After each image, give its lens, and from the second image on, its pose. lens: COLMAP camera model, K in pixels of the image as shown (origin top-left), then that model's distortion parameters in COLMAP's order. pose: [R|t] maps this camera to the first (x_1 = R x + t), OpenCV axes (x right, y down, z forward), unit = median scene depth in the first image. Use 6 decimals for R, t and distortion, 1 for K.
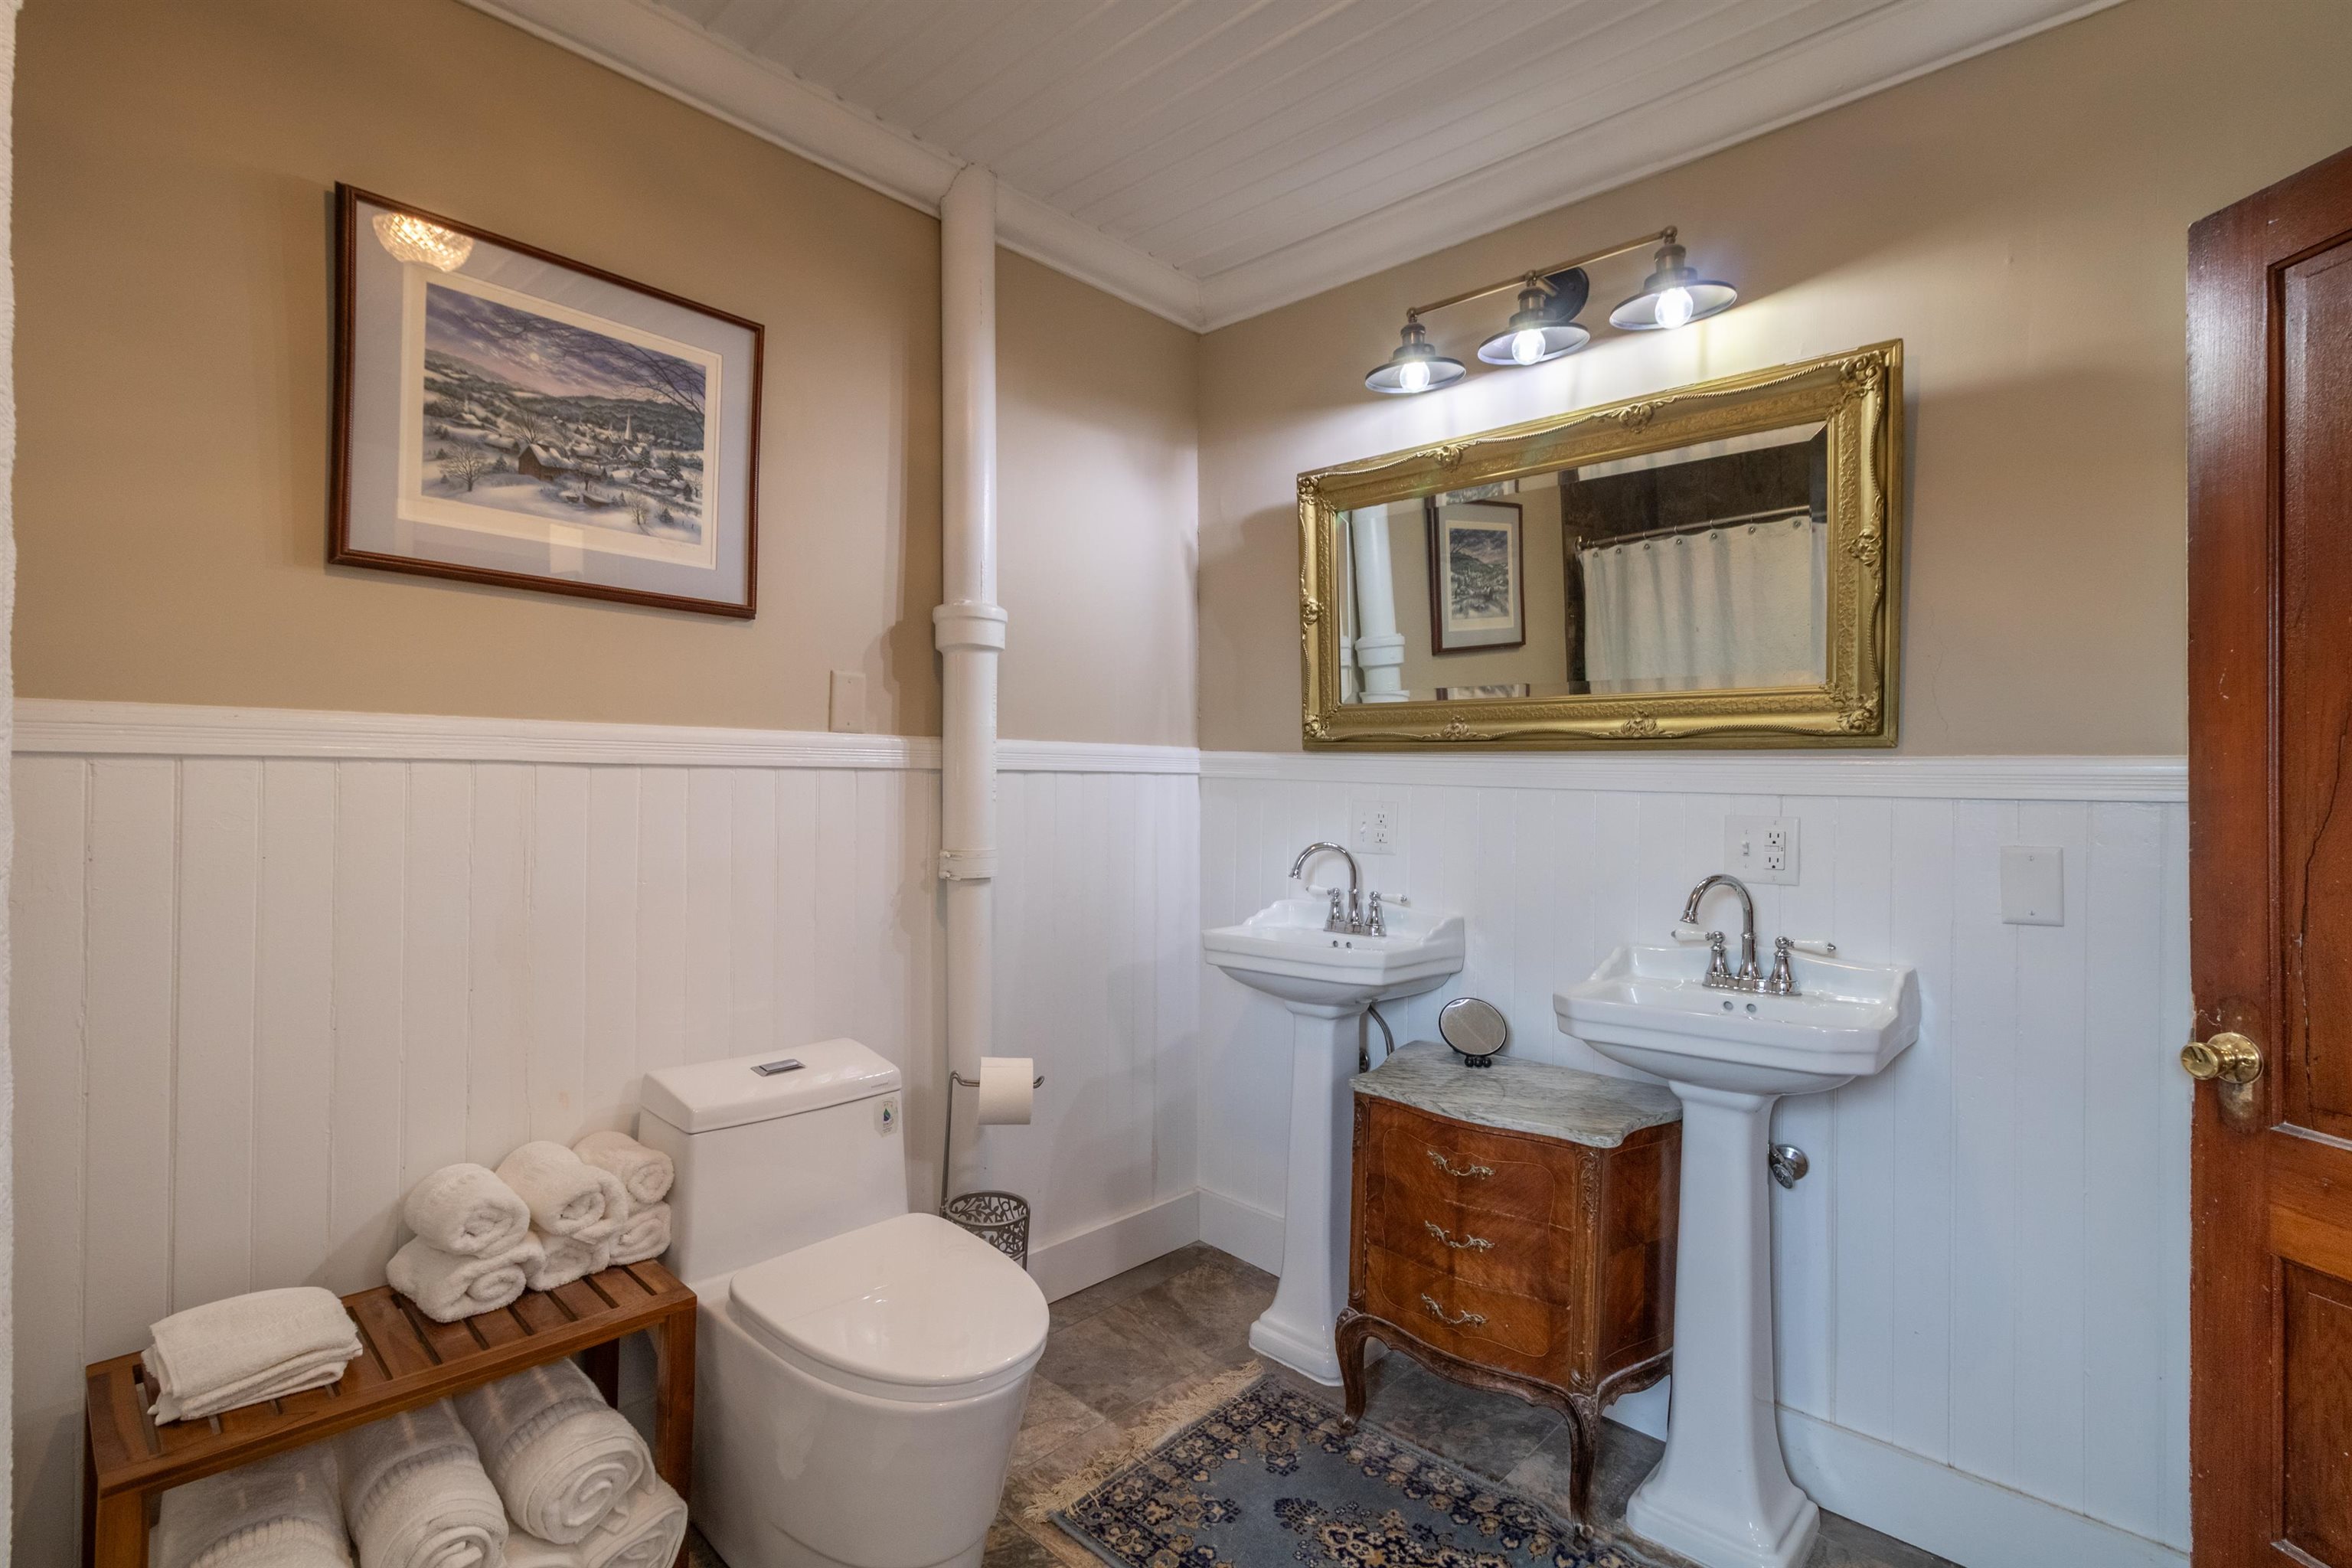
lens RADIAL K [[1094.1, 0, 1169.9], [0, 1094.1, 781.1], [0, 0, 1]] dist [0.004168, 0.000818]
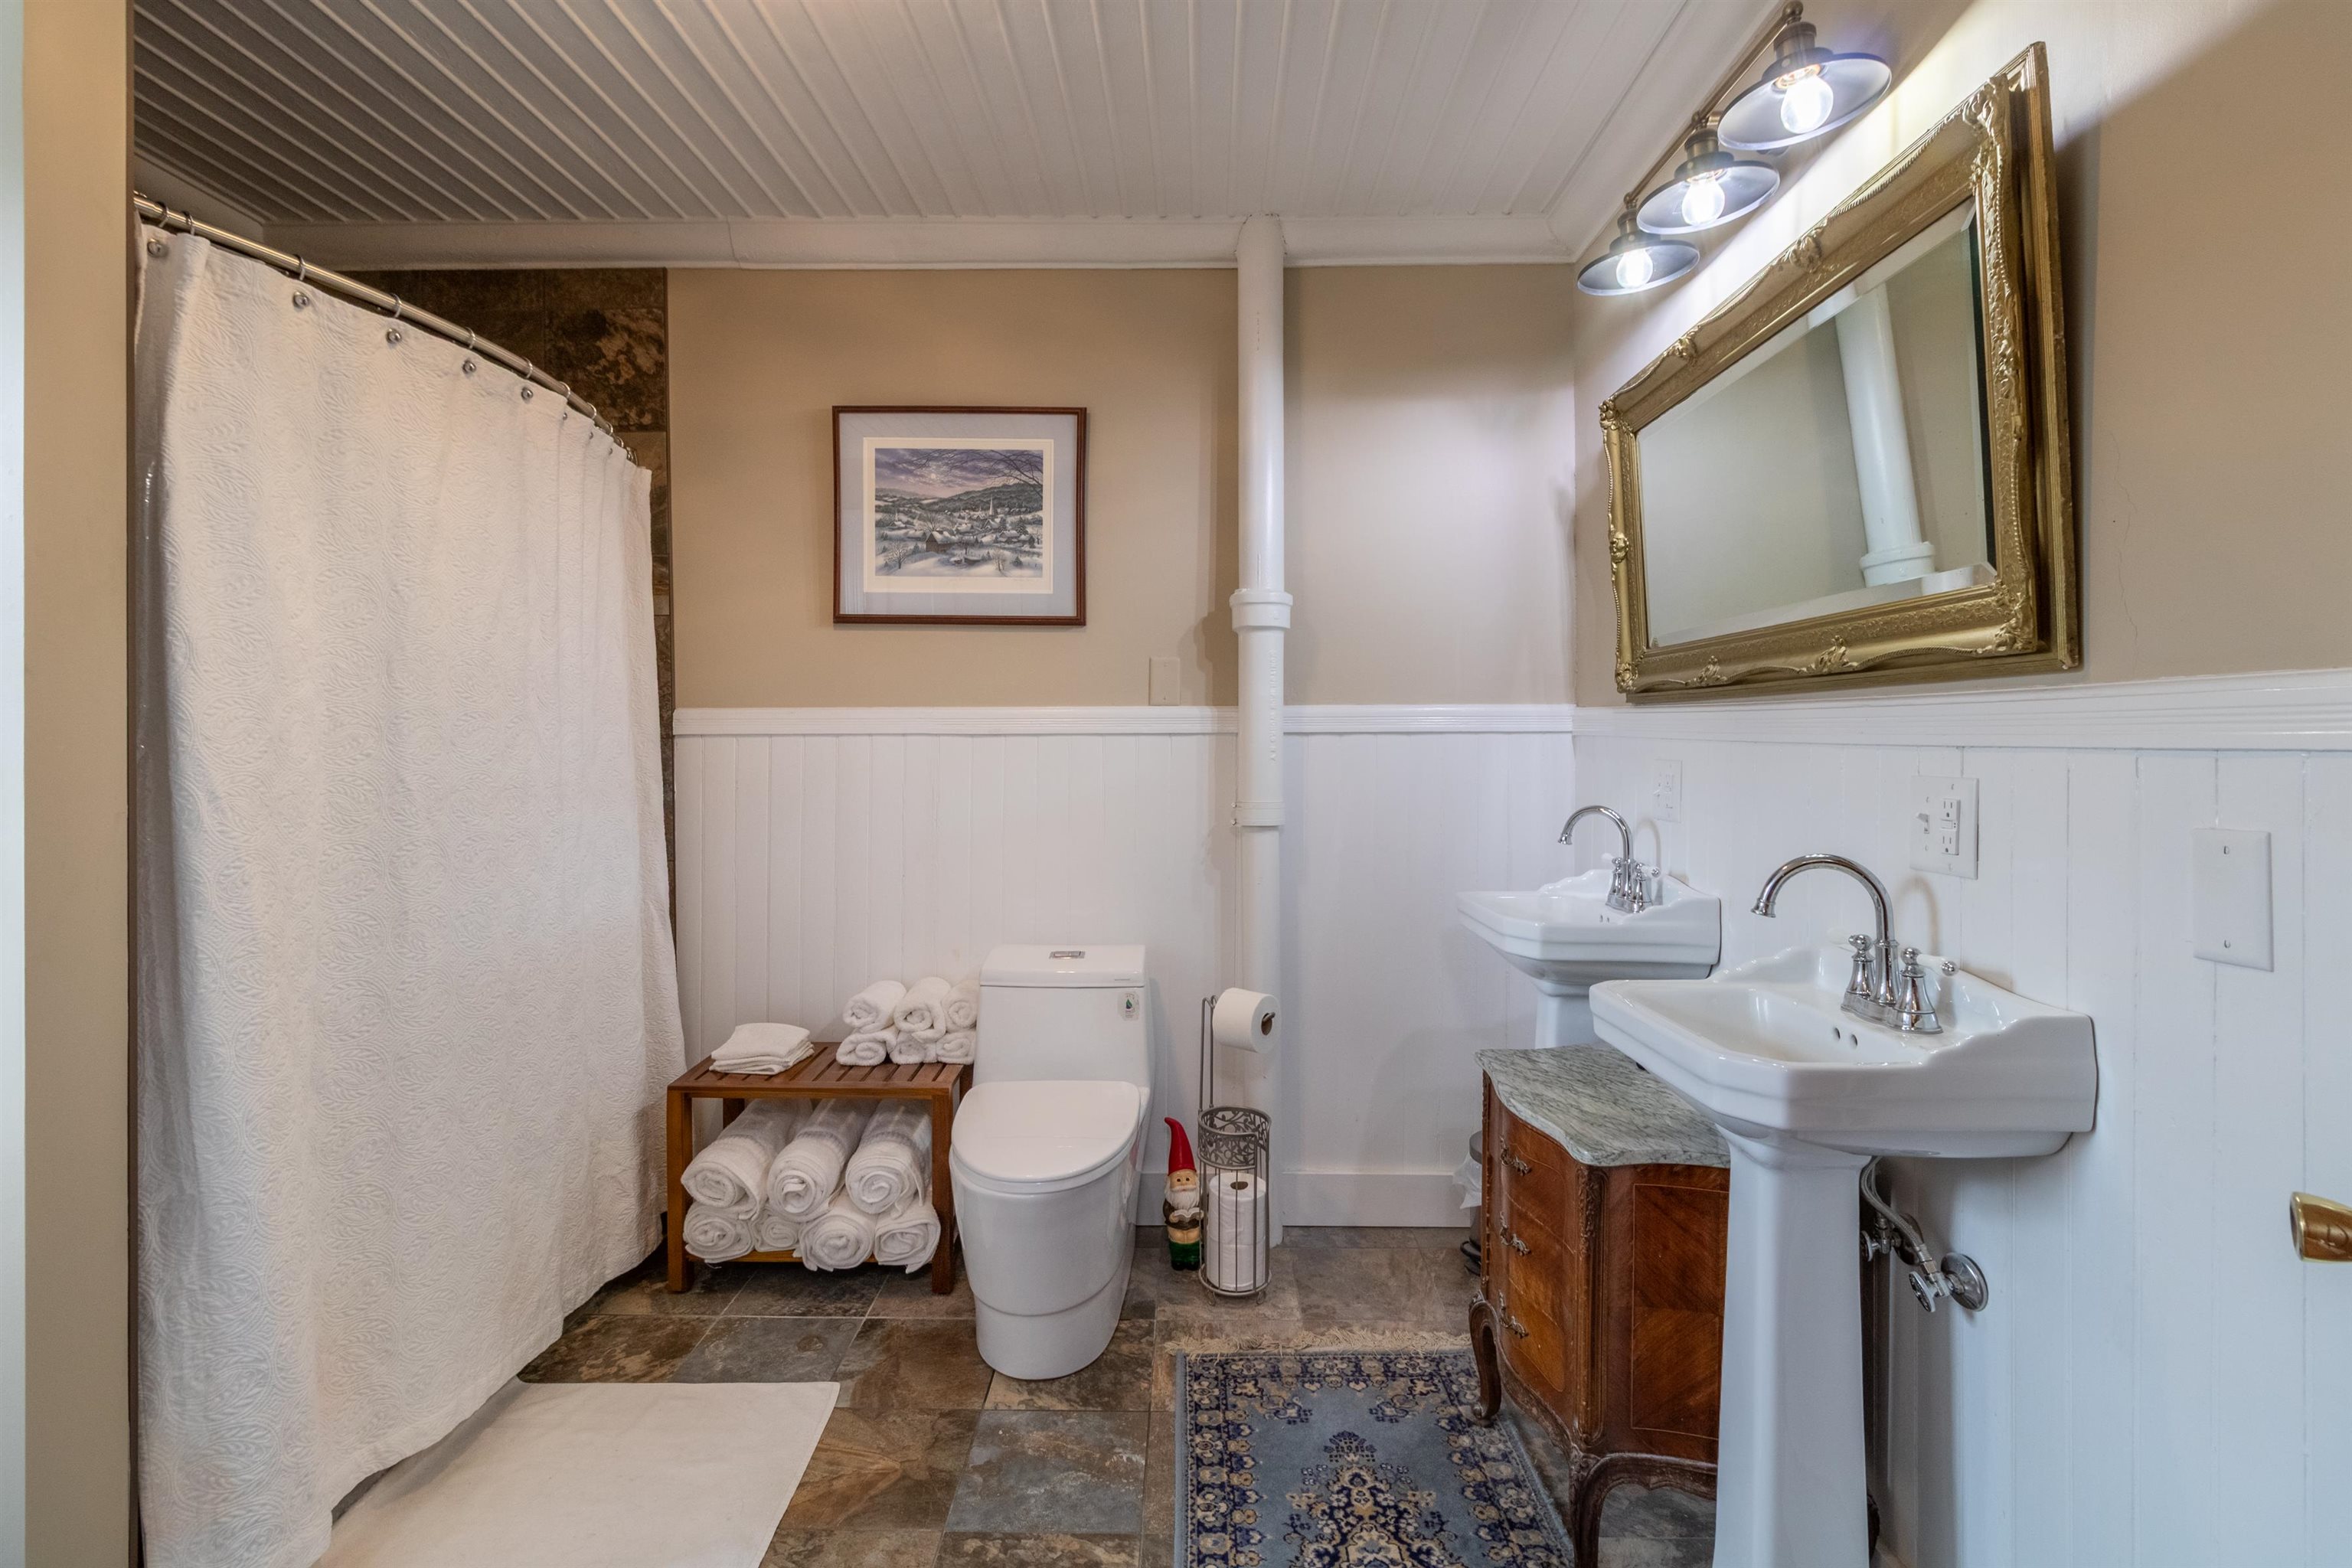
lens RADIAL K [[1094.1, 0, 1176.8], [0, 1094.1, 742.0], [0, 0, 1]] dist [0.004168, 0.000818]
pose [[0.683425, -0.014048, -0.729886, 0.746579], [0.010368, 0.999901, -0.009536, 0.011421], [0.729947, -0.001050, 0.683503, 0.172675]]
